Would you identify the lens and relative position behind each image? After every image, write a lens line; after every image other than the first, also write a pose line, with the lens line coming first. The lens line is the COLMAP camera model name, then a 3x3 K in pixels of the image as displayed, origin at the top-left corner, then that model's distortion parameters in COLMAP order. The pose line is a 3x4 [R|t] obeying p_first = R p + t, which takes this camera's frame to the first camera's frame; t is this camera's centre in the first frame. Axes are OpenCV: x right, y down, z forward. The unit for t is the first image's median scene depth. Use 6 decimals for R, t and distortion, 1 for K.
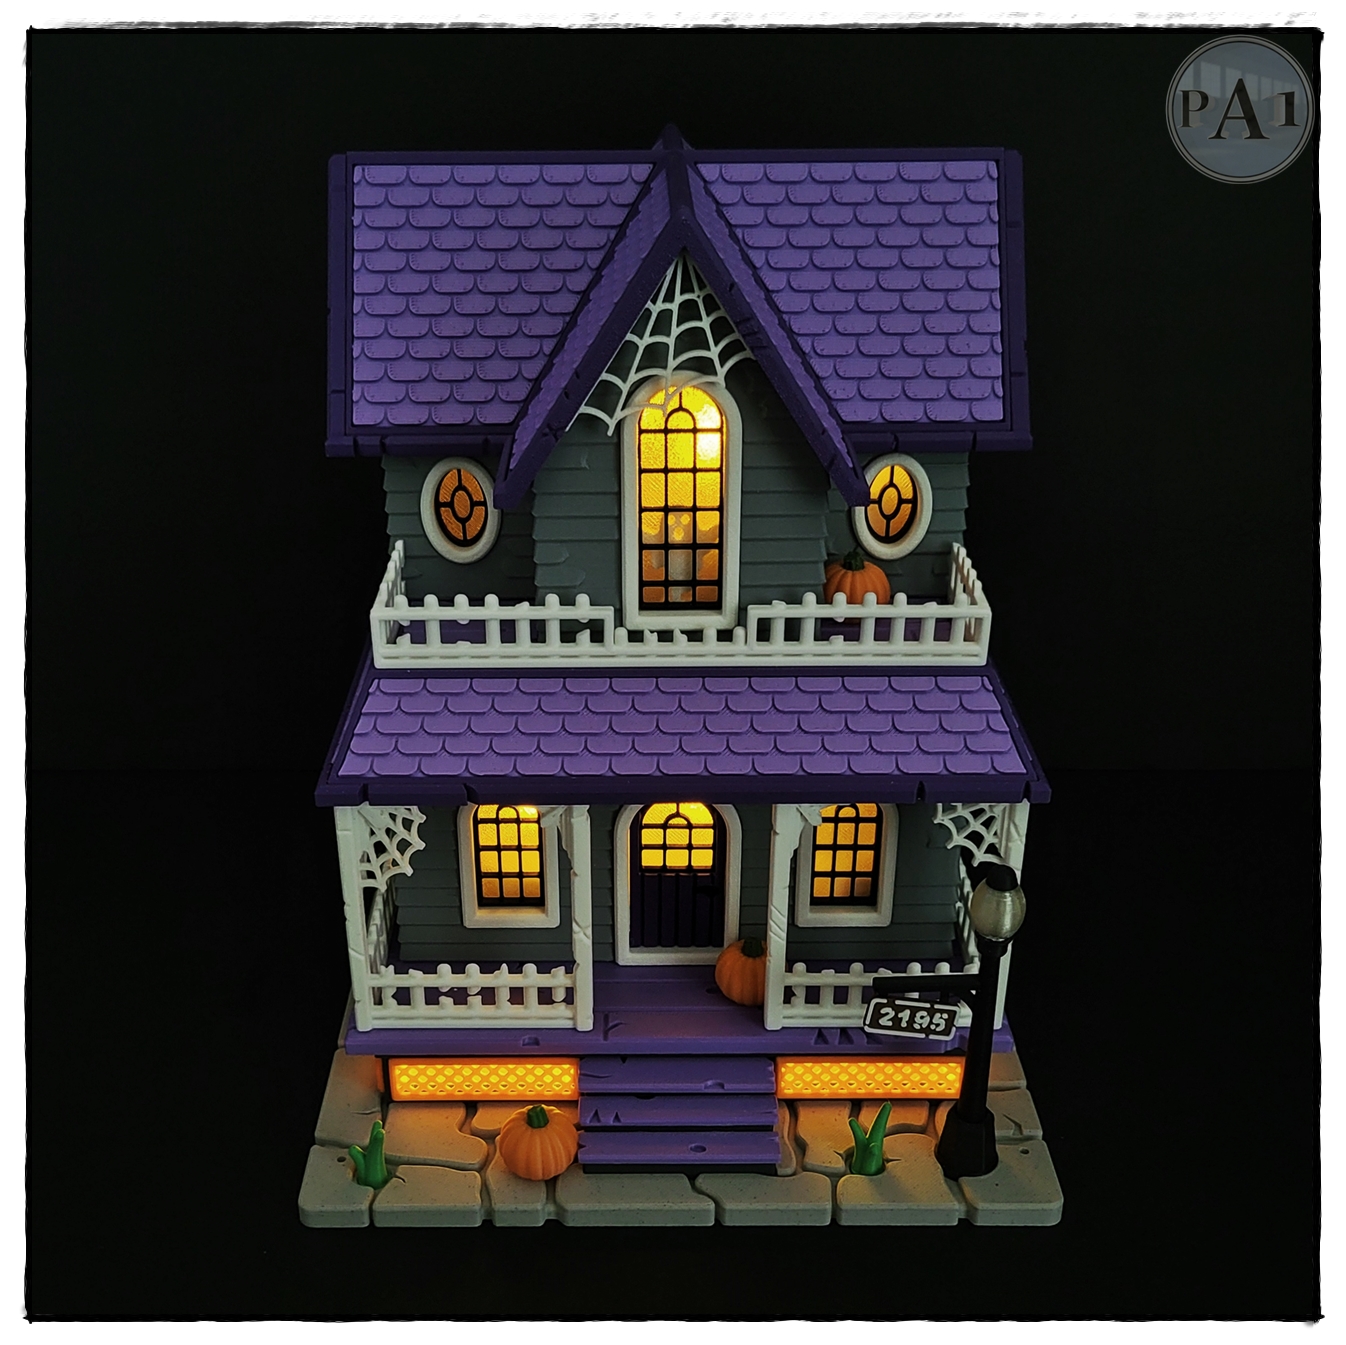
lens RADIAL K [[1489.7, 0, 680.0], [0, 1489.7, 701.4], [0, 0, 1]] dist [-0.011740, -0.006621]
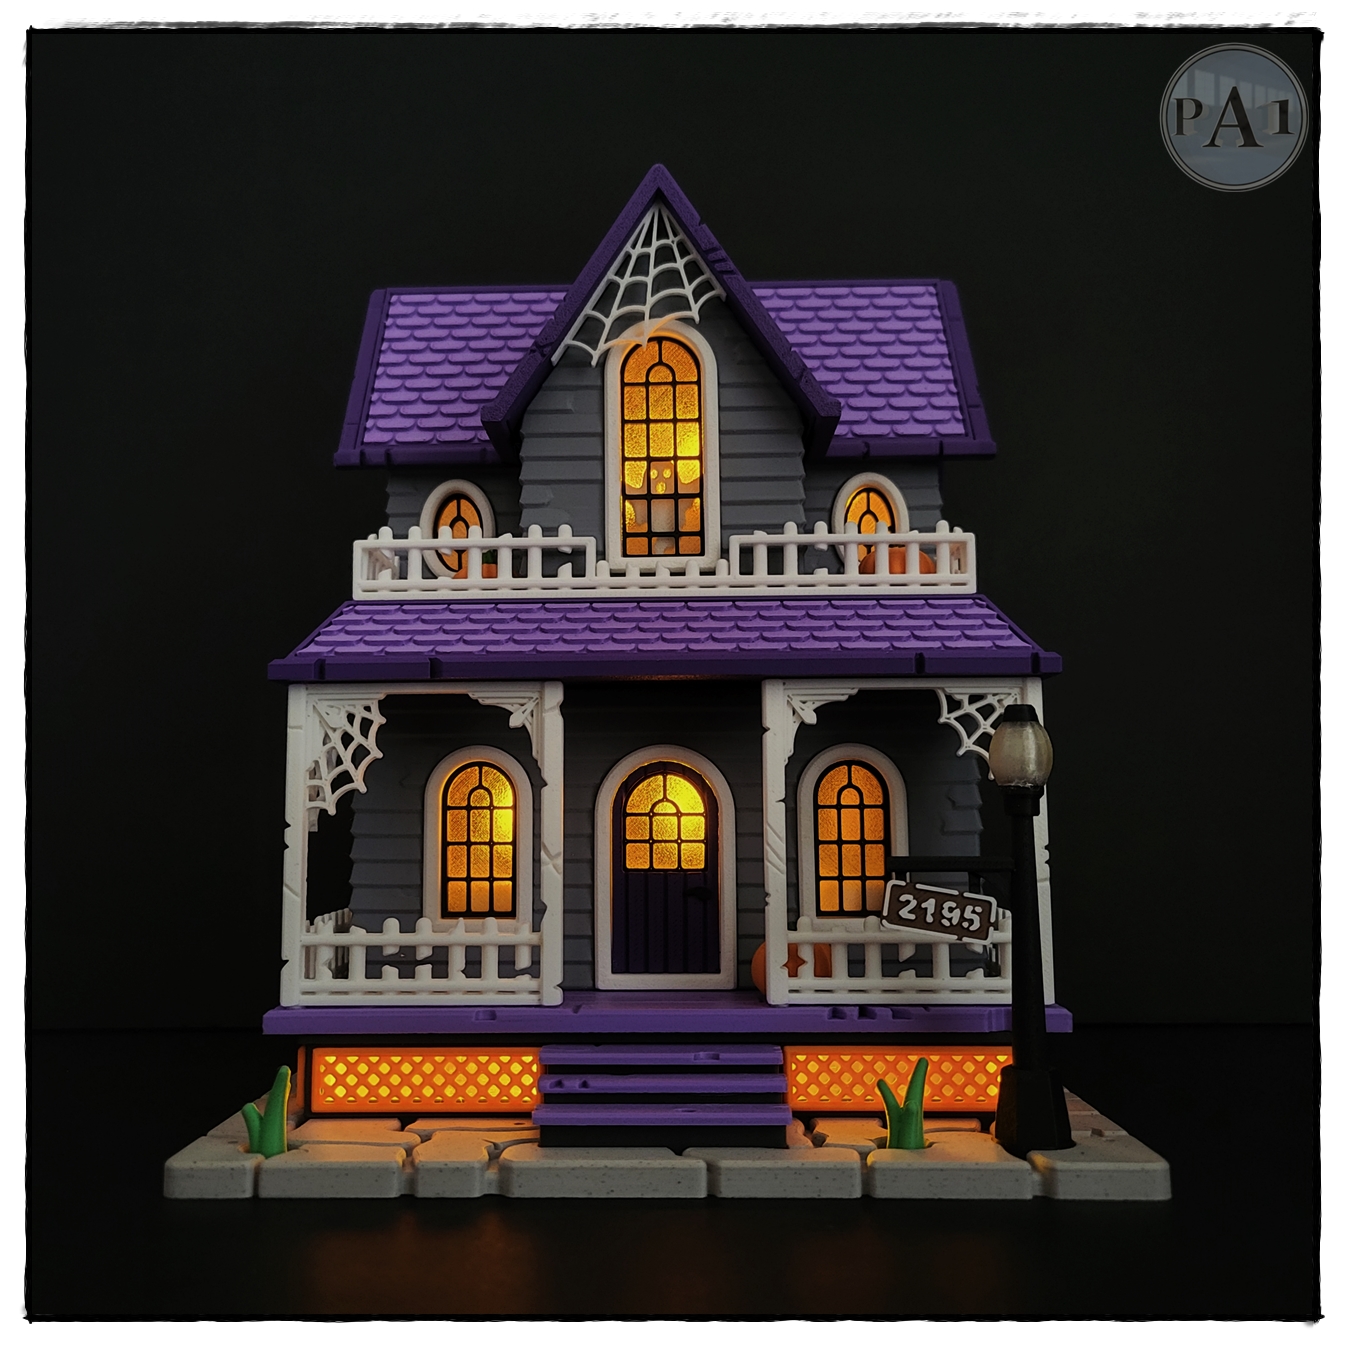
lens RADIAL K [[1310.2, 0, 673.0], [0, 1310.2, 672.5], [0, 0, 1]] dist [-0.000004, -0.004025]
pose [[0.999477, -0.019892, -0.025478, 0.028144], [0.003278, 0.846515, -0.532355, 0.481757], [0.032157, 0.531994, 0.846137, 0.298738]]
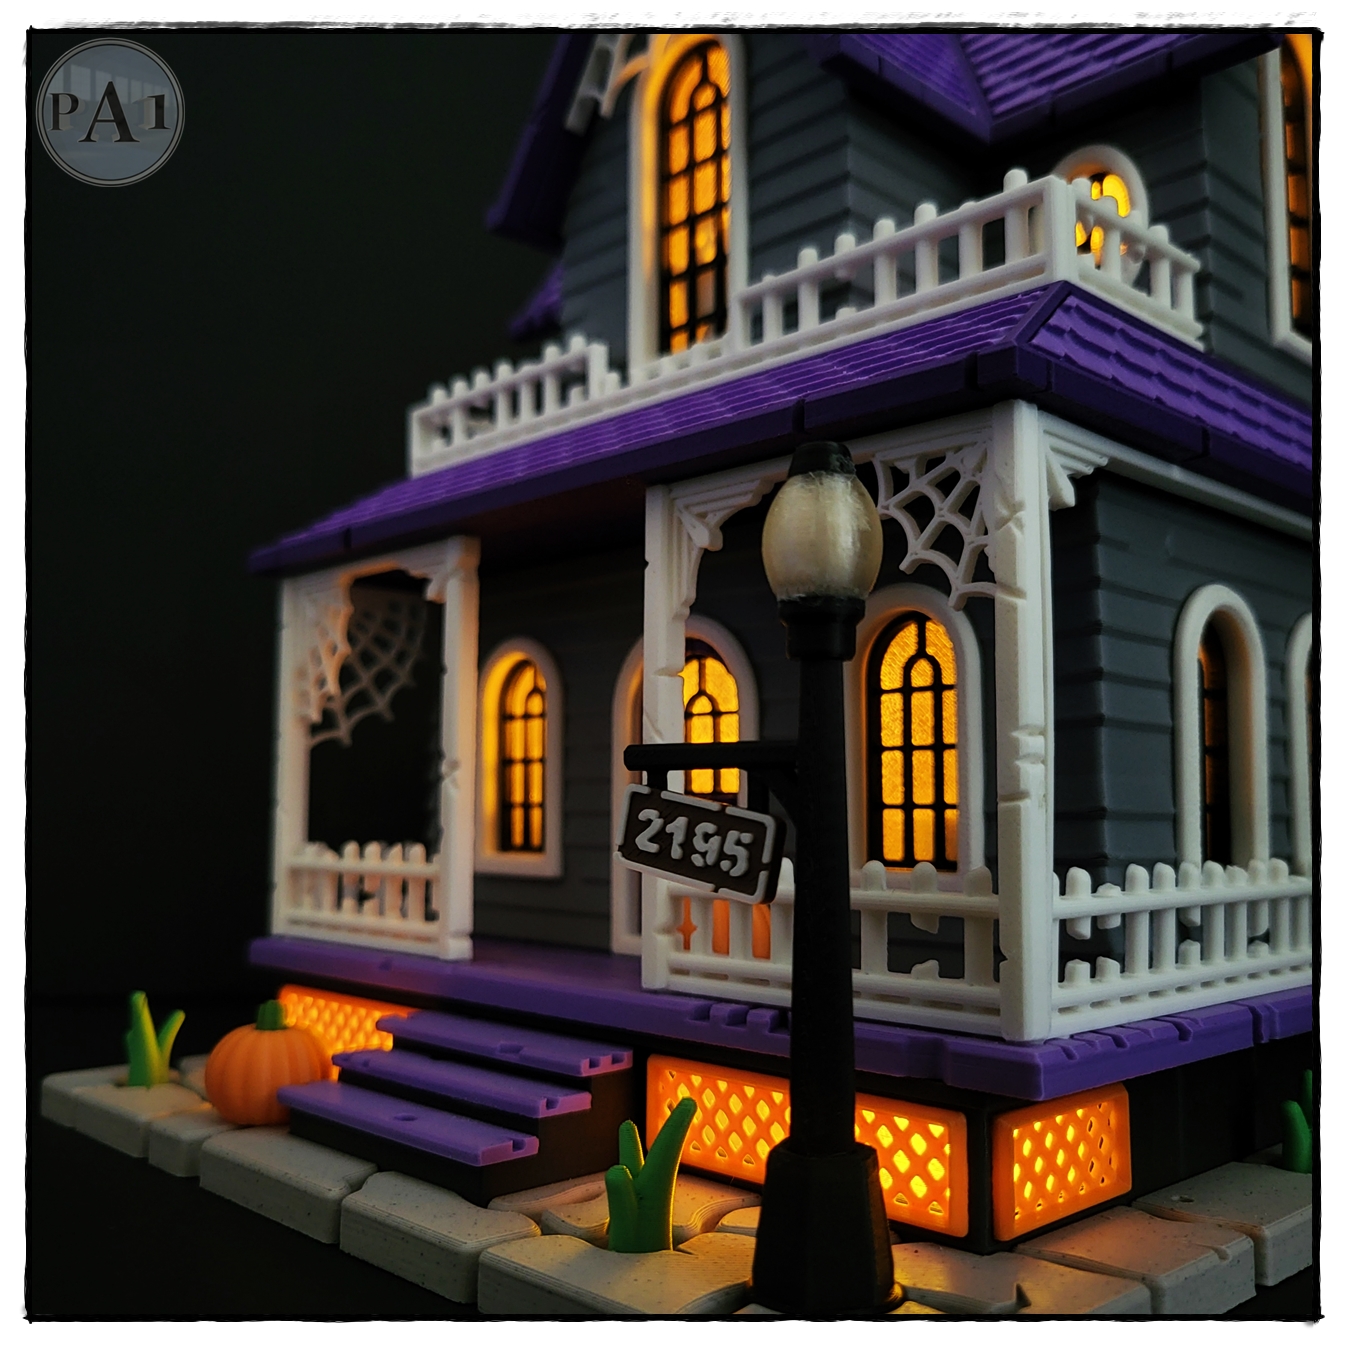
lens RADIAL K [[1385.1, 0, 673.0], [0, 1385.1, 672.5], [0, 0, 1]] dist [-0.009083, 0.004087]
pose [[0.677380, -0.078053, -0.731481, 0.463572], [-0.324145, 0.860950, -0.392039, 0.333325], [0.660369, 0.502665, 0.557890, 0.718094]]
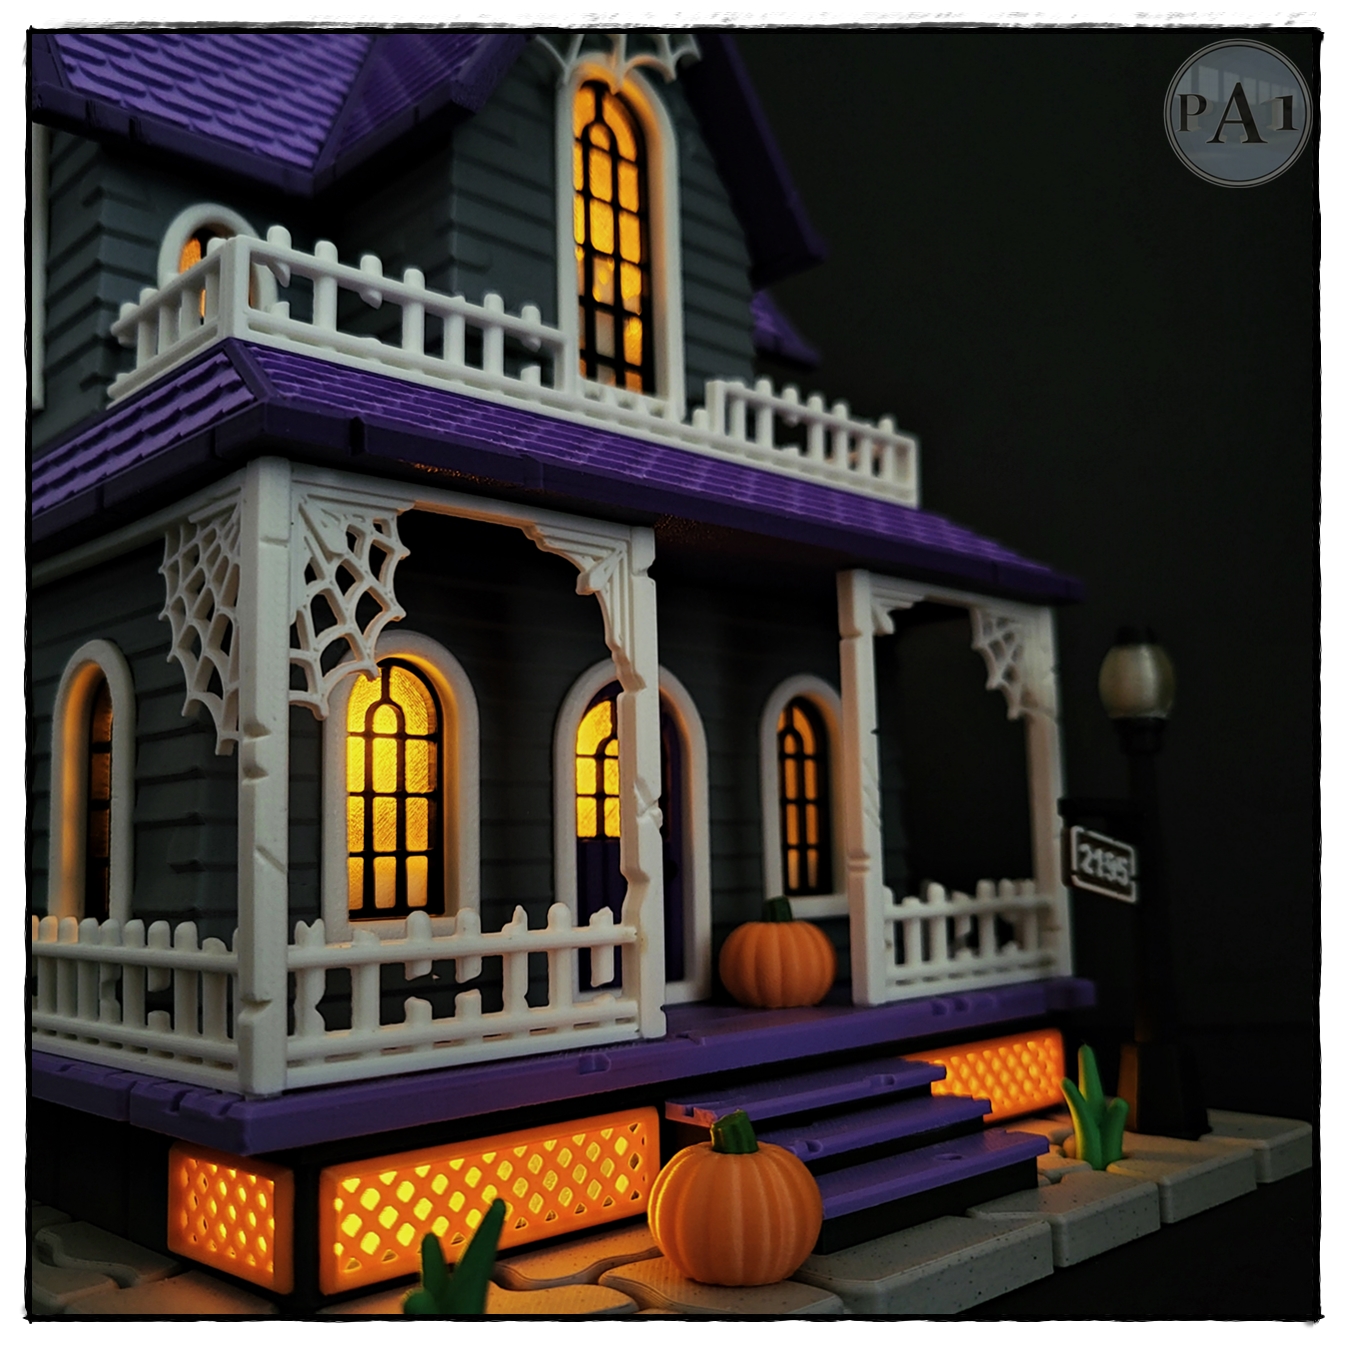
lens RADIAL K [[1365.2, 0, 606.6], [0, 1365.2, 709.5], [0, 0, 1]] dist [-0.020539, -0.004538]
pose [[0.761708, 0.040198, 0.646672, -0.413659], [0.311721, 0.852235, -0.420149, 0.337347], [-0.568006, 0.521612, 0.636624, 0.685977]]
